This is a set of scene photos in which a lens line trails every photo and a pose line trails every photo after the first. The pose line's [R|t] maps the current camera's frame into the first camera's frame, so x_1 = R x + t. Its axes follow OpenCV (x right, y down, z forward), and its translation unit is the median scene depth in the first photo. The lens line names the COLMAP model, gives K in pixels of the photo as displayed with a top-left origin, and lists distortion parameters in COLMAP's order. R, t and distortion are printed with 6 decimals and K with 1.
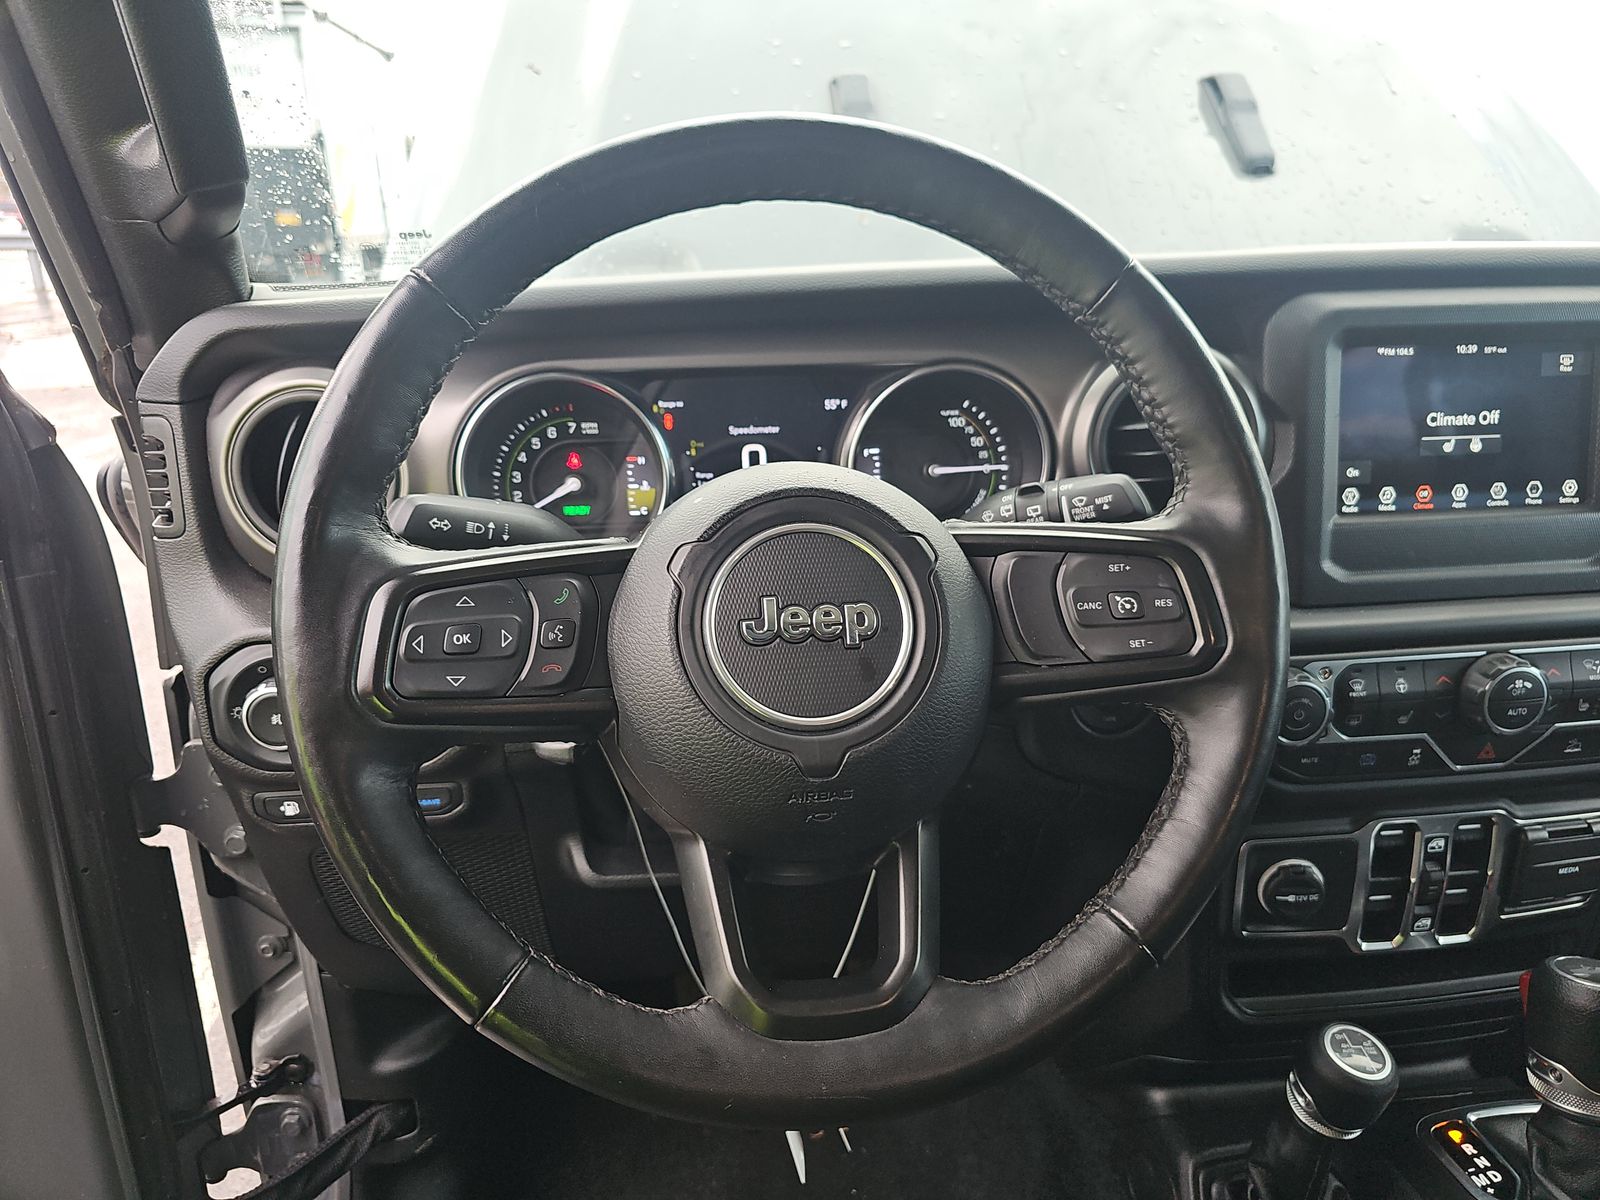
lens RADIAL K [[1060.9, 0, 800.0], [0, 1060.9, 600.0], [0, 0, 1]] dist [0.006167, 0.004253]
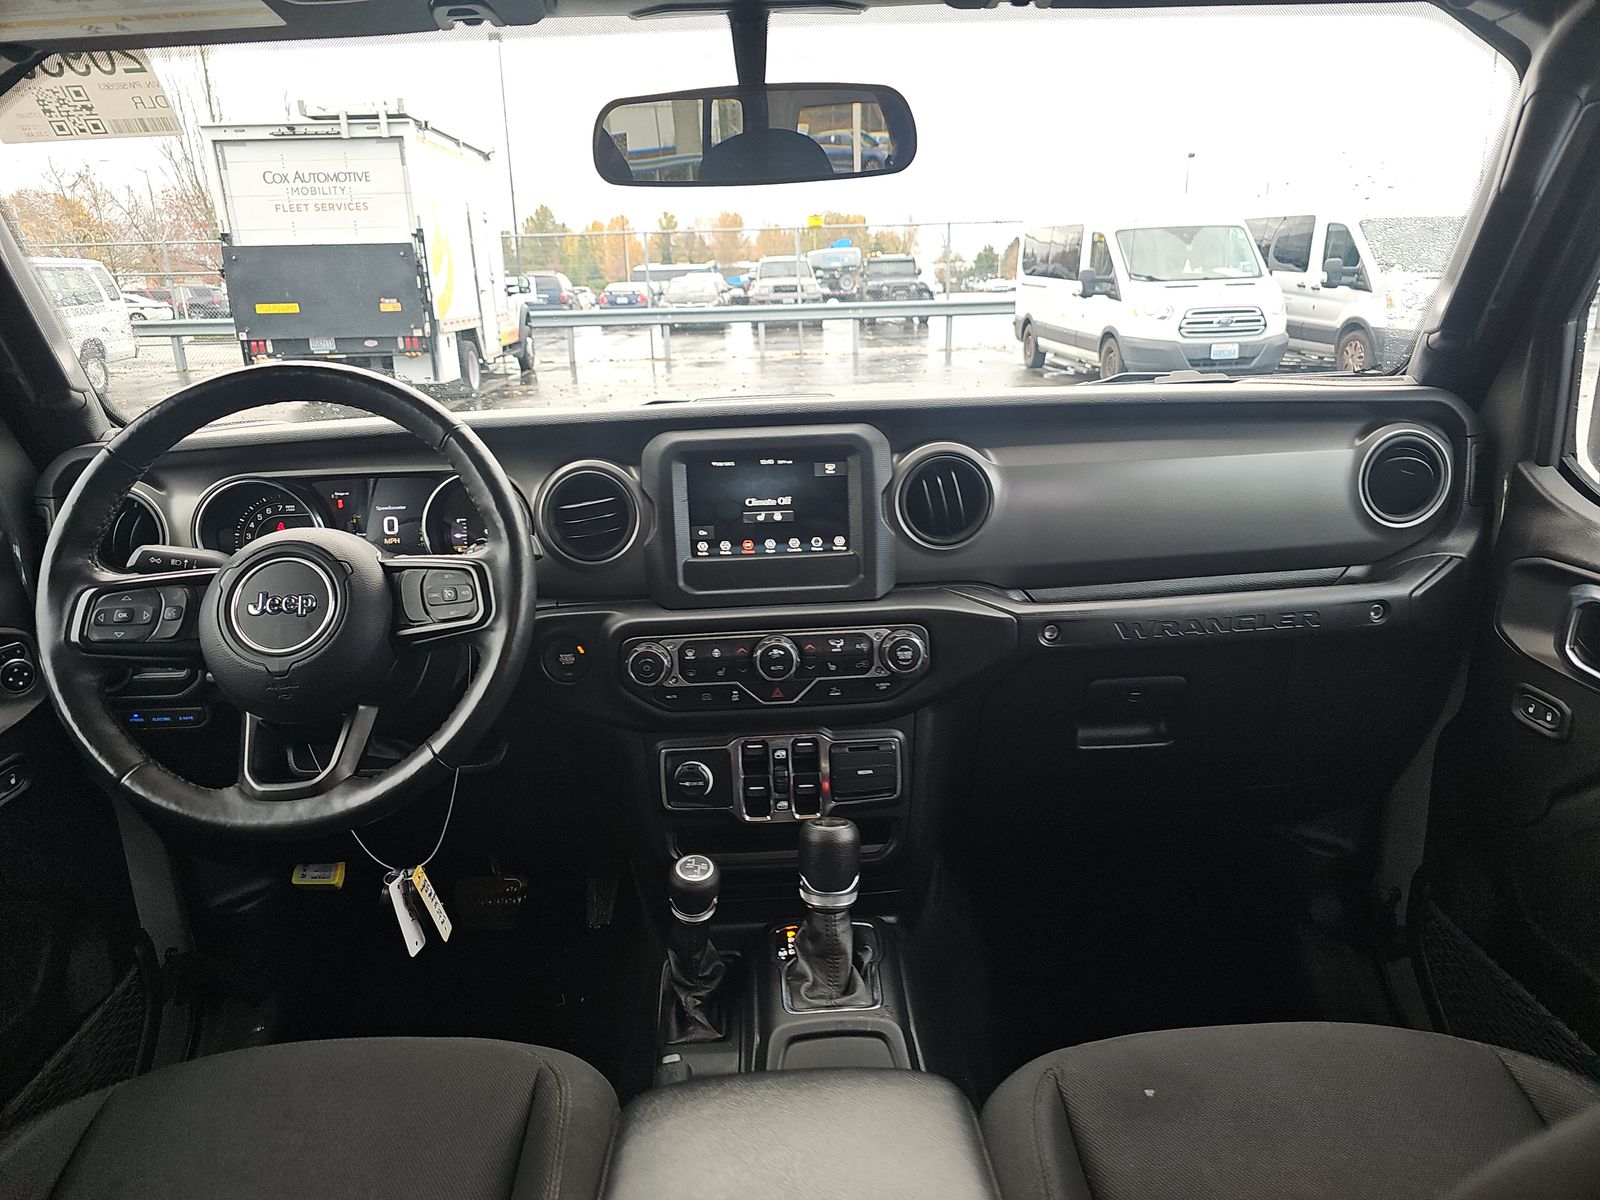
lens RADIAL K [[1023.6, 0, 800.0], [0, 1023.6, 600.0], [0, 0, 1]] dist [0.082727, -0.001588]
pose [[0.995732, 0.000373, -0.092295, 0.826365], [-0.005021, 0.998730, -0.050132, 0.073365], [0.092159, 0.050382, 0.994469, -0.647257]]
